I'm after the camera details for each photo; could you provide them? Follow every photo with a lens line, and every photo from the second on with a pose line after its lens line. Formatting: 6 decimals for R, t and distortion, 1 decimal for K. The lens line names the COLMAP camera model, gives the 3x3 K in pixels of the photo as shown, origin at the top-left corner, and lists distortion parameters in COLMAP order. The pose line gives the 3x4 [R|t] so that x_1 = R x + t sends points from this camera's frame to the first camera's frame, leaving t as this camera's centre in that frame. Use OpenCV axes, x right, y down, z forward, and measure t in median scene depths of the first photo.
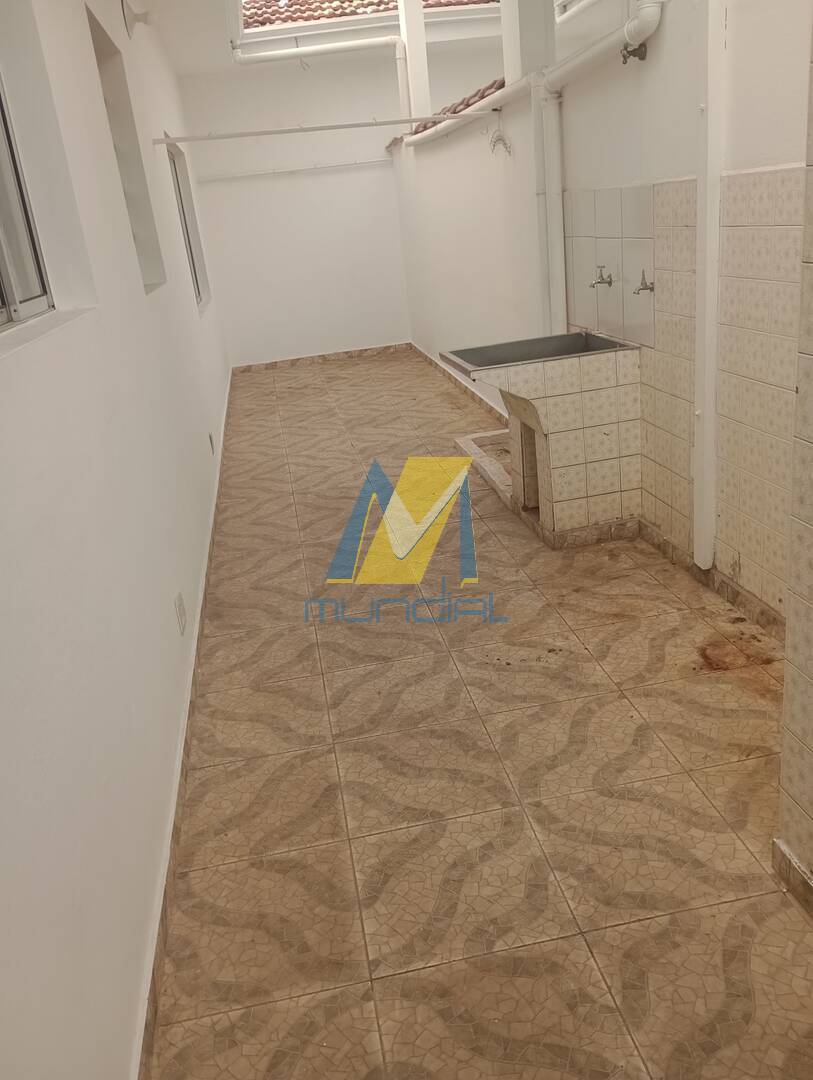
lens RADIAL K [[887.3, 0, 403.2], [0, 887.3, 539.2], [0, 0, 1]] dist [0.043544, -0.065284]
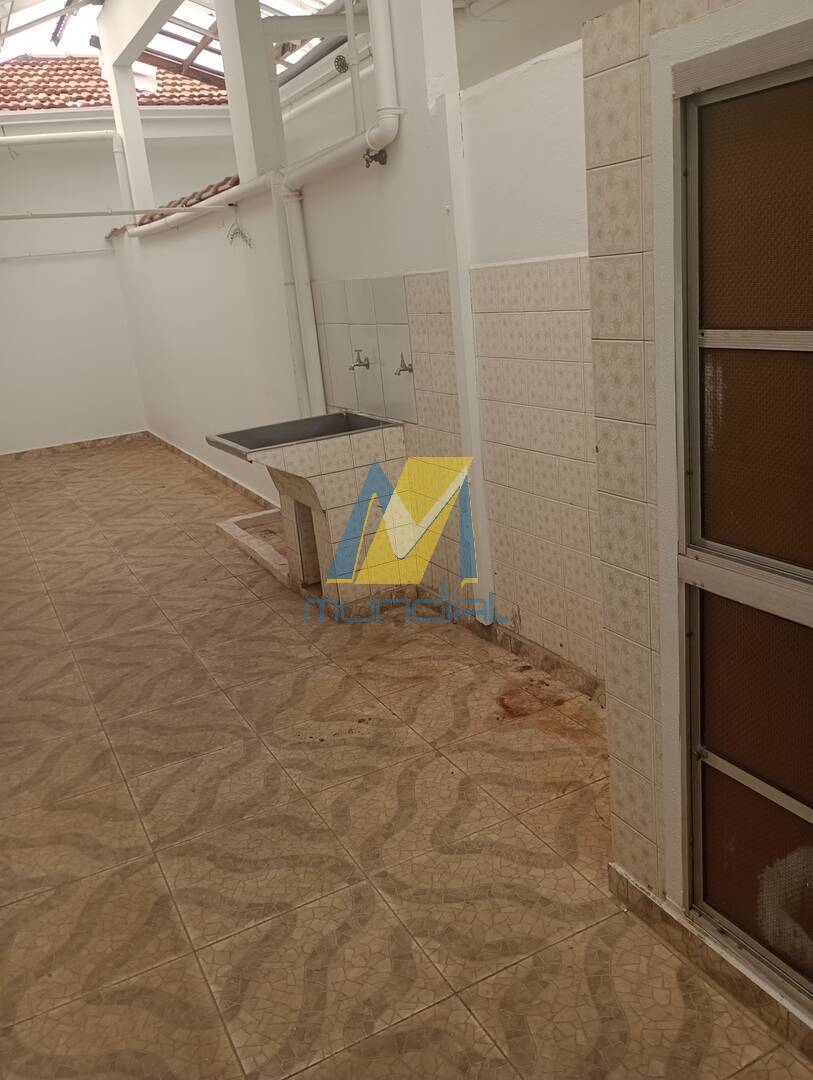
lens RADIAL K [[887.3, 0, 402.4], [0, 887.3, 538.6], [0, 0, 1]] dist [0.043544, -0.065284]
pose [[0.952616, -0.075071, 0.294765, -0.073840], [0.102307, 0.991685, -0.078070, 0.004169], [-0.286453, 0.104527, 0.952375, 0.004881]]
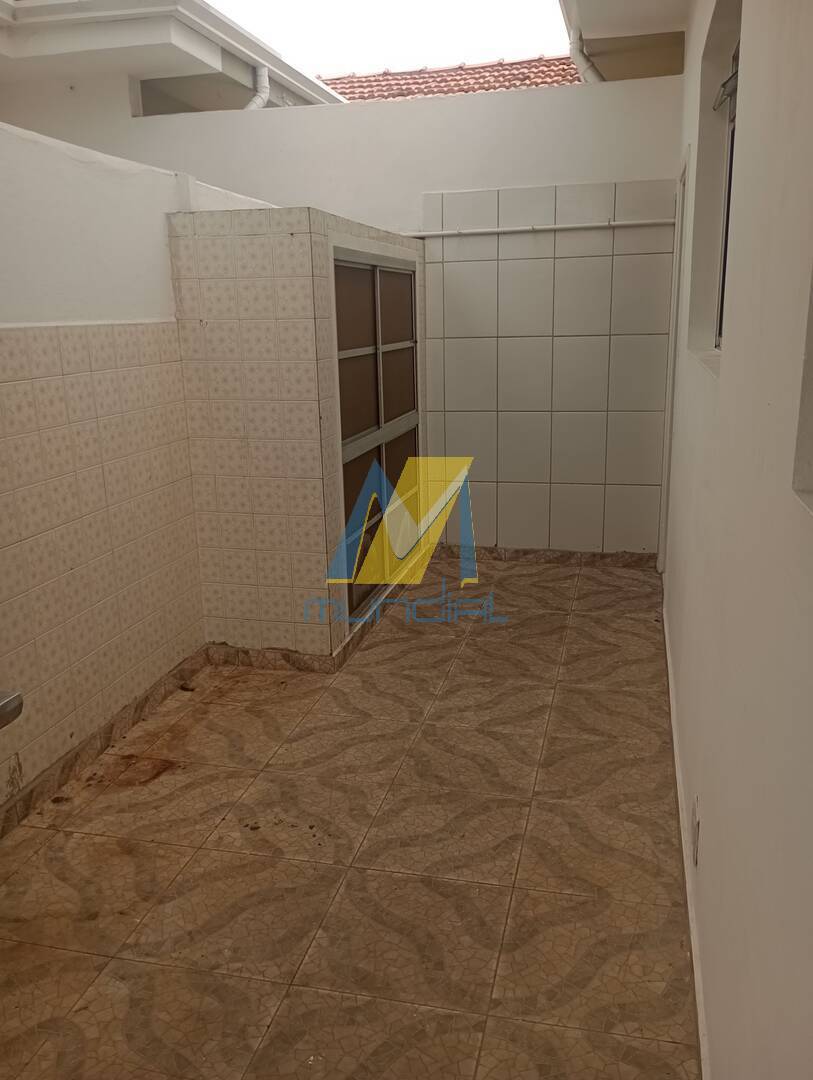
lens RADIAL K [[887.3, 0, 406.4], [0, 887.3, 544.5], [0, 0, 1]] dist [0.043544, -0.065284]
pose [[-0.910769, 0.024445, 0.412192, -0.345977], [0.249880, 0.827336, 0.503065, -0.523930], [-0.328724, 0.561175, -0.759621, 1.518100]]
